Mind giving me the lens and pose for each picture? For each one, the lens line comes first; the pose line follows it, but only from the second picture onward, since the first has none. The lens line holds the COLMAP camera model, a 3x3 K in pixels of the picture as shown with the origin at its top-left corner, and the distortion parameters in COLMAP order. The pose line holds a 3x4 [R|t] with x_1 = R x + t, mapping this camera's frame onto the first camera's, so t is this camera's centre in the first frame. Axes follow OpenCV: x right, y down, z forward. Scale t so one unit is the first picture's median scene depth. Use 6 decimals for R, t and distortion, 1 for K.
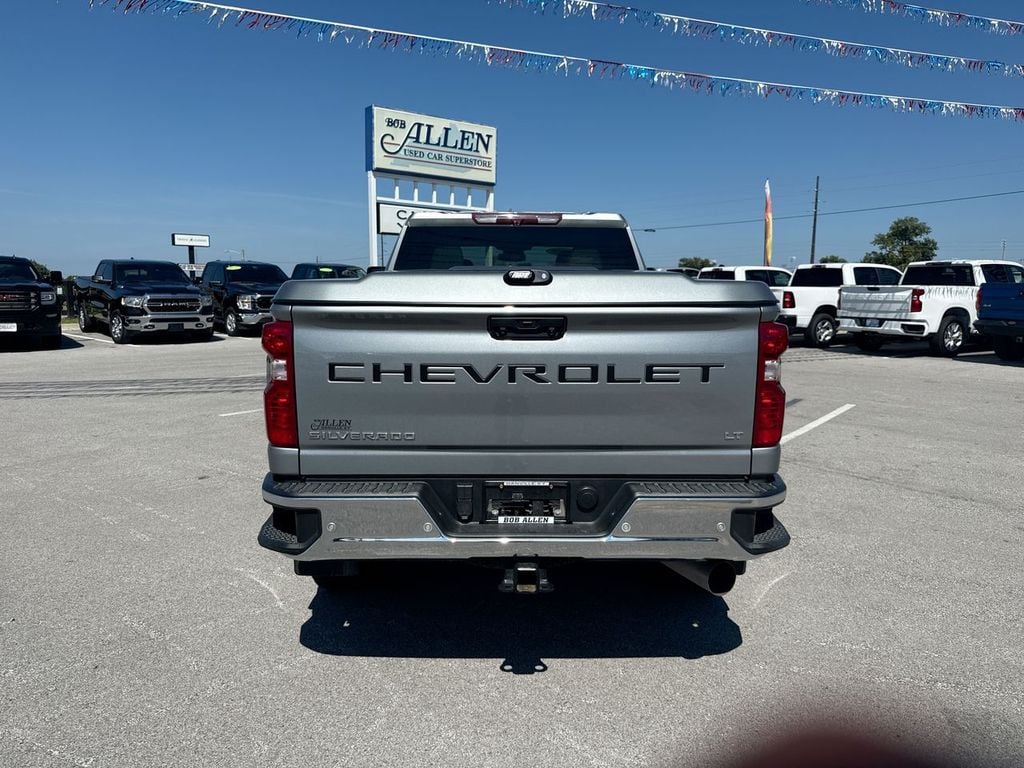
lens RADIAL K [[725.4, 0, 517.6], [0, 725.4, 383.1], [0, 0, 1]] dist [0.044965, -0.062744]
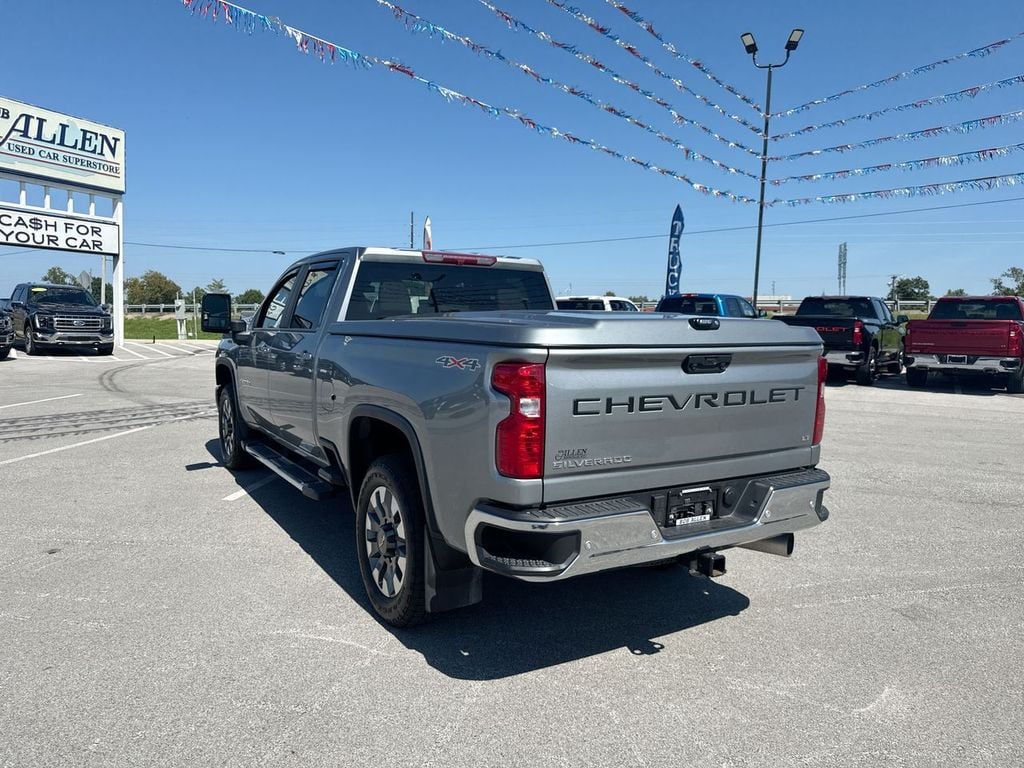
lens RADIAL K [[725.4, 0, 507.3], [0, 725.4, 383.2], [0, 0, 1]] dist [0.044965, -0.062744]
pose [[0.863290, -0.035185, 0.503480, -0.288933], [0.051101, 0.998534, -0.017838, -0.011999], [-0.502115, 0.041128, 0.863823, 0.027639]]
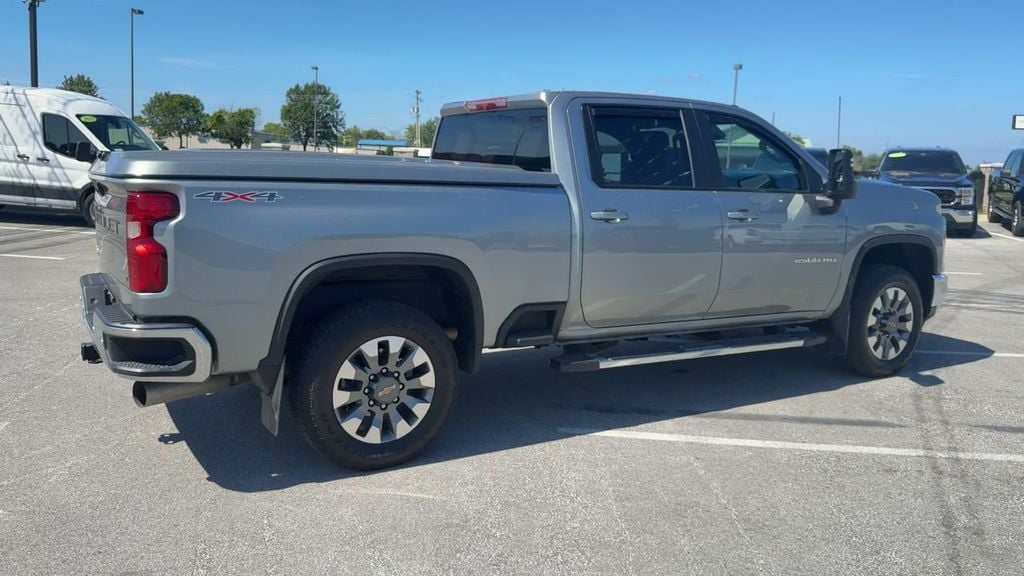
lens RADIAL K [[822.2, 0, 505.7], [0, 822.2, 272.0], [0, 0, 1]] dist [0.056480, -0.073752]
pose [[0.494215, 0.119539, -0.861082, 0.615658], [-0.135297, 0.989008, 0.059645, -0.038681], [0.858747, 0.087024, 0.504956, 0.273483]]
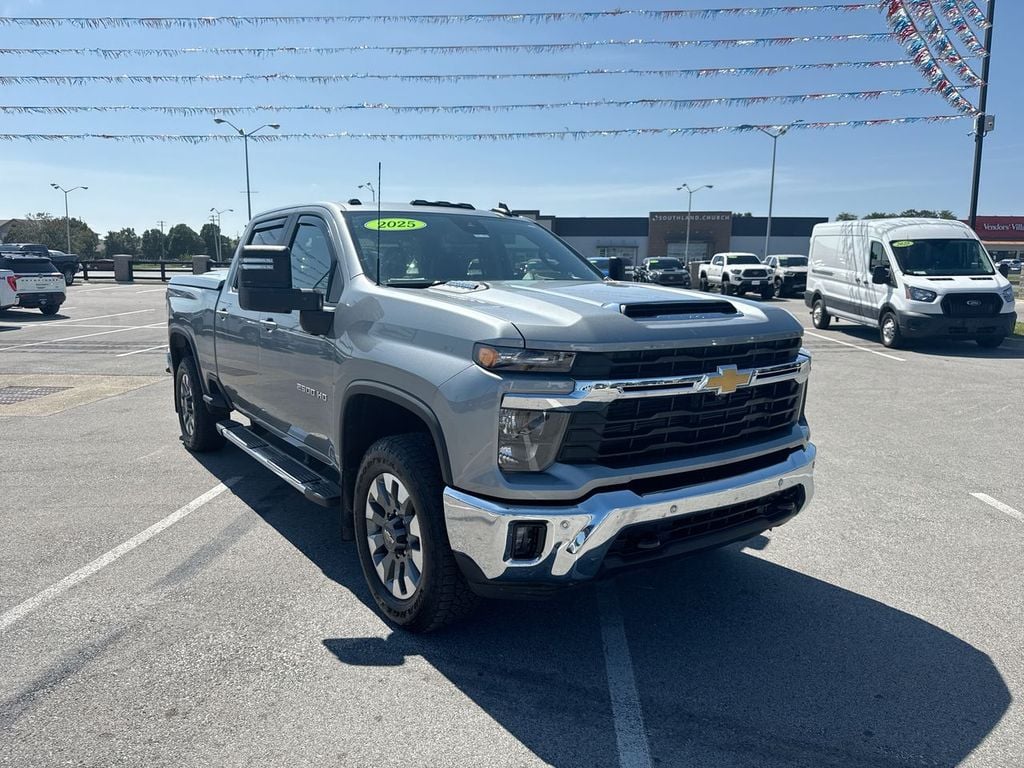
lens RADIAL K [[726.9, 0, 503.6], [0, 726.9, 386.3], [0, 0, 1]] dist [0.020509, -0.027487]
pose [[-0.829960, 0.076997, -0.552483, 0.285673], [-0.079173, 0.964141, 0.253305, -0.180061], [0.552175, 0.253975, -0.794103, 1.332946]]
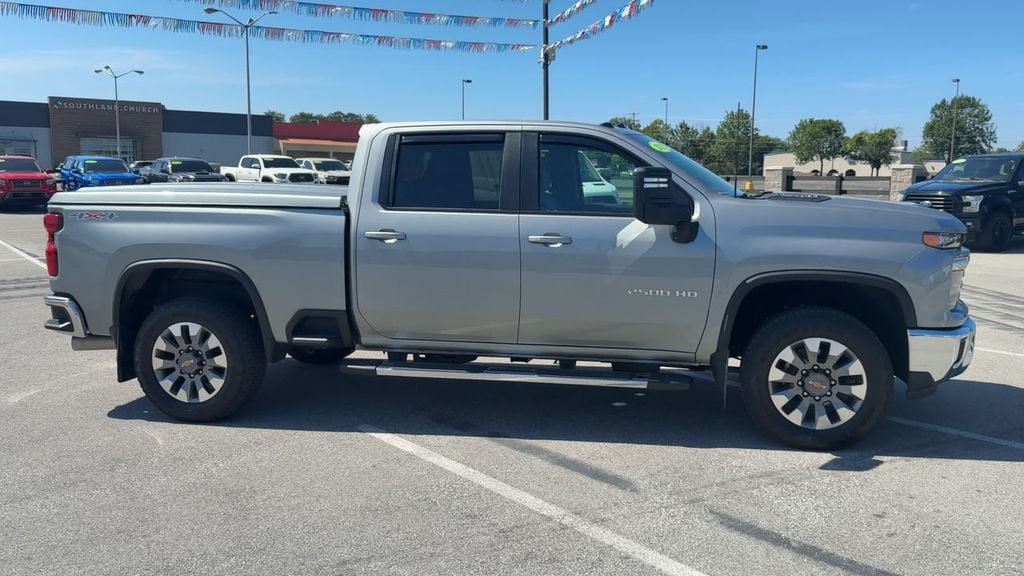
lens RADIAL K [[818.1, 0, 565.4], [0, 818.1, 285.1], [0, 0, 1]] dist [0.030687, -0.027283]
pose [[-0.185455, 0.121859, -0.975068, 0.747383], [-0.128031, 0.980826, 0.146930, -0.131366], [0.974276, 0.152088, -0.166298, 0.903561]]
